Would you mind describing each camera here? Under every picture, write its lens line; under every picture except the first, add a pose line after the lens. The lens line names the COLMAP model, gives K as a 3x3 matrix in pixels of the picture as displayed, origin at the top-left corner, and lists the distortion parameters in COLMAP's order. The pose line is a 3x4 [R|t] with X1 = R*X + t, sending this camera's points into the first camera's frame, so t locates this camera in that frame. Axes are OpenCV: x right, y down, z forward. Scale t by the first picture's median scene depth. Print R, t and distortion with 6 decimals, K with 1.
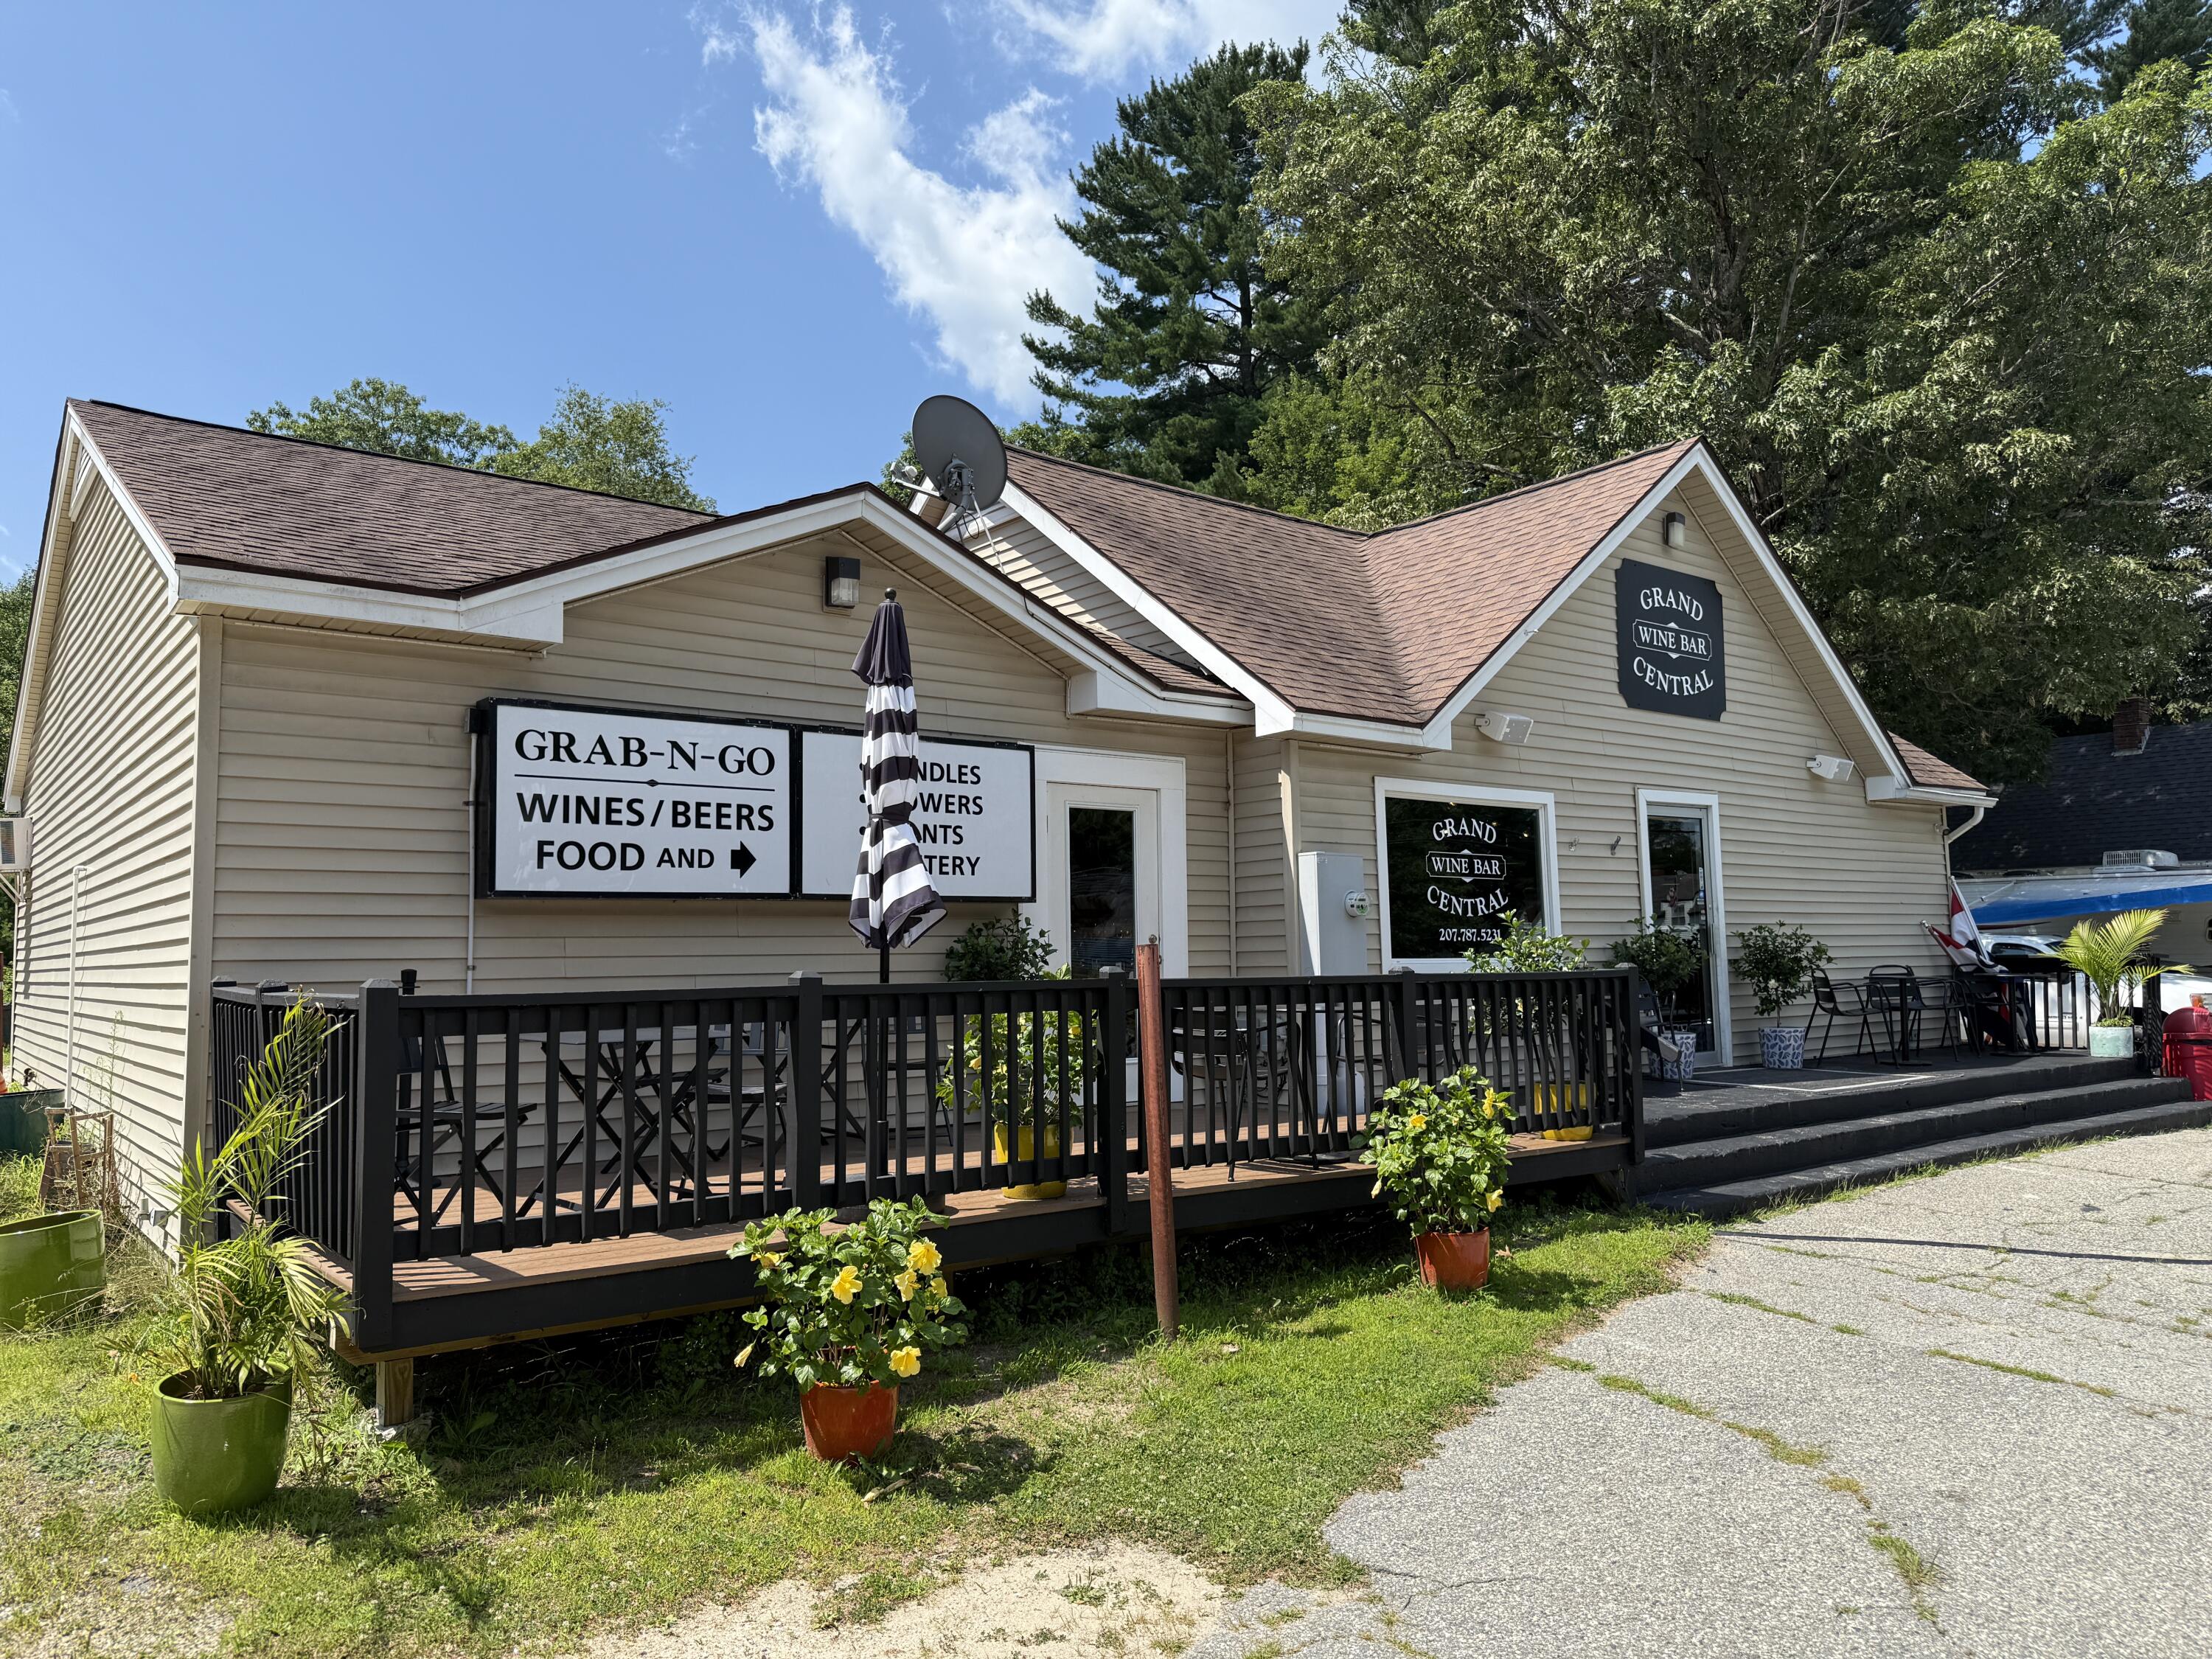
lens RADIAL K [[1542.7, 0, 1106.0], [0, 1542.7, 829.5], [0, 0, 1]] dist [0.050250, -0.000185]
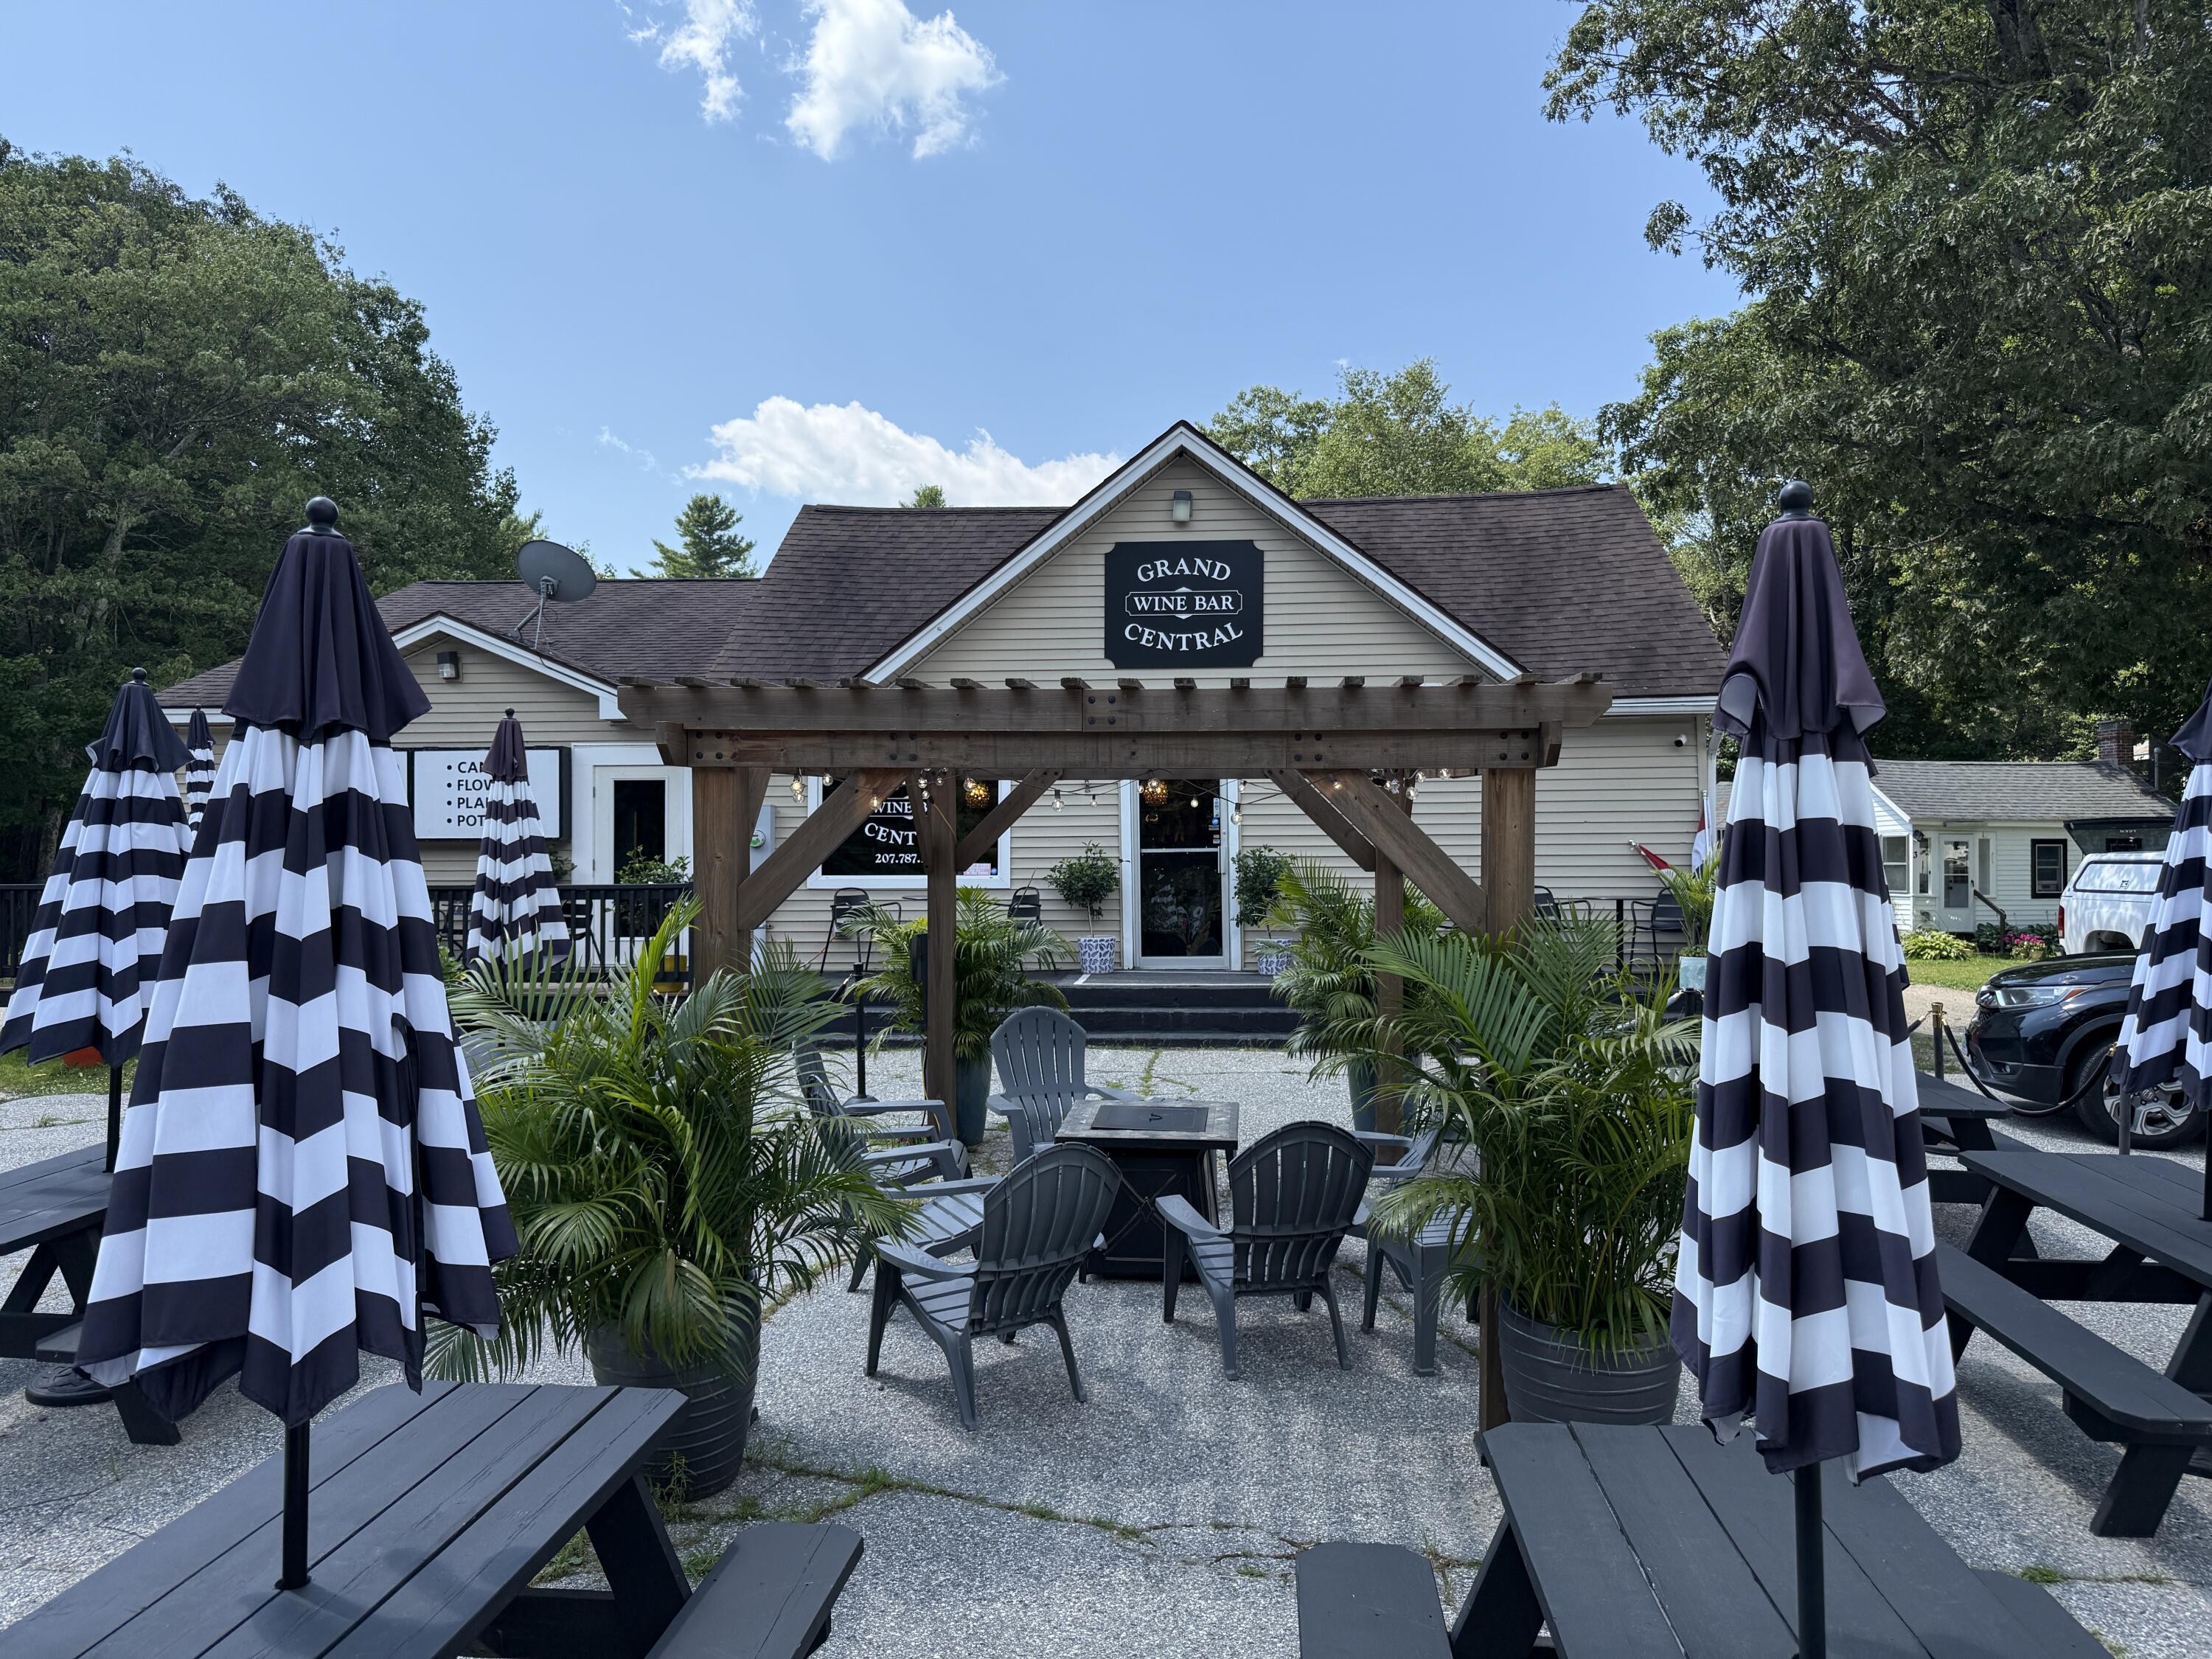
lens RADIAL K [[1542.7, 0, 1106.0], [0, 1542.7, 829.5], [0, 0, 1]] dist [0.050250, -0.000185]
pose [[0.725483, 0.007197, -0.688203, 1.112850], [0.053296, 0.996355, 0.066602, -0.033334], [0.686174, -0.084997, 0.722455, 0.116004]]
